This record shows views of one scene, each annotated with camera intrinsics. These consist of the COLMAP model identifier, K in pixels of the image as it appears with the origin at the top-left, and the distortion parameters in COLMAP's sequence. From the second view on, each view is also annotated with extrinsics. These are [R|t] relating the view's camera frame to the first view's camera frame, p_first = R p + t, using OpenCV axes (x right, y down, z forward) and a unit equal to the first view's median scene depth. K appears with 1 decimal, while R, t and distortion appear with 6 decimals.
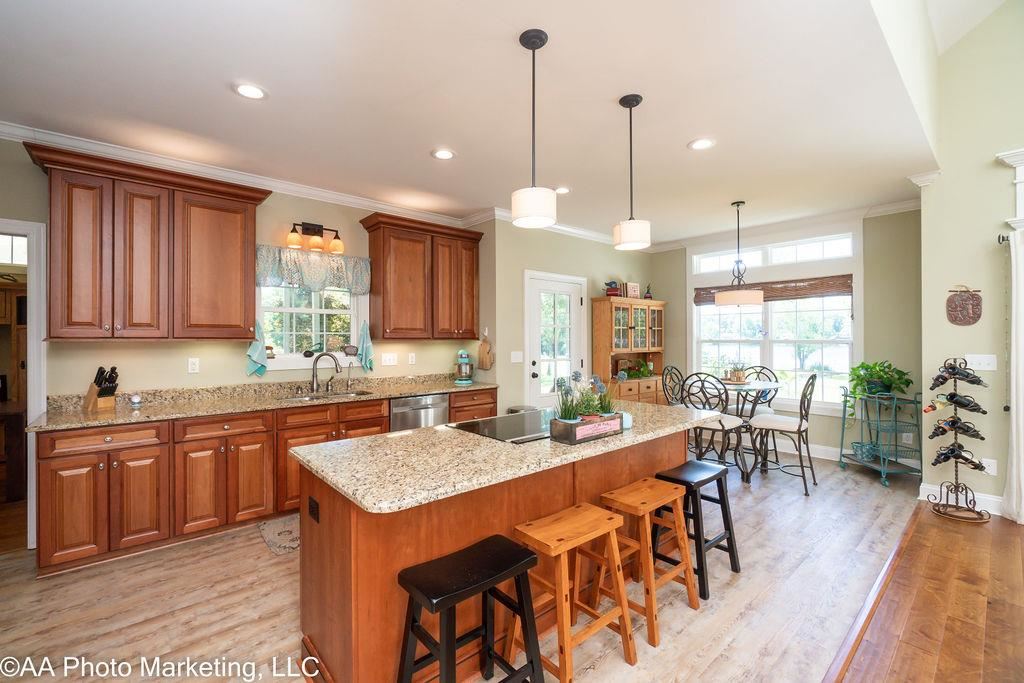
lens RADIAL K [[435.6, 0, 512.0], [0, 435.6, 341.5], [0, 0, 1]] dist [-0.000528, -0.000045]
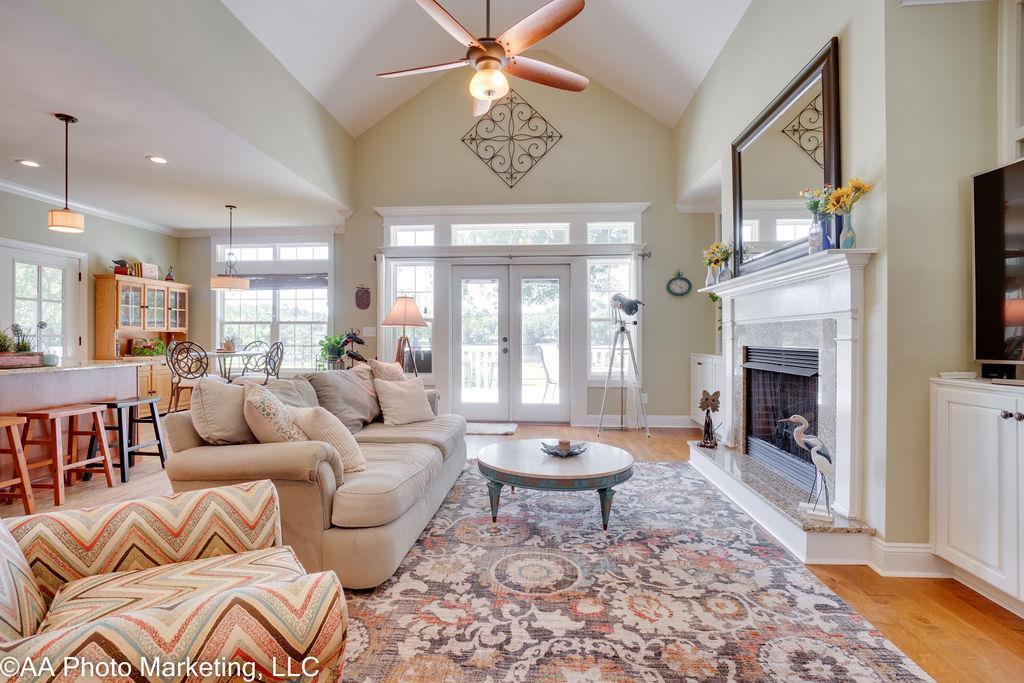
lens RADIAL K [[492.0, 0, 502.2], [0, 492.0, 339.0], [0, 0, 1]] dist [-0.056147, 0.025237]
pose [[0.724743, 0.002182, 0.689016, 0.118930], [0.000921, 0.999991, -0.004135, 0.055962], [-0.689018, 0.003632, 0.724735, -0.460230]]
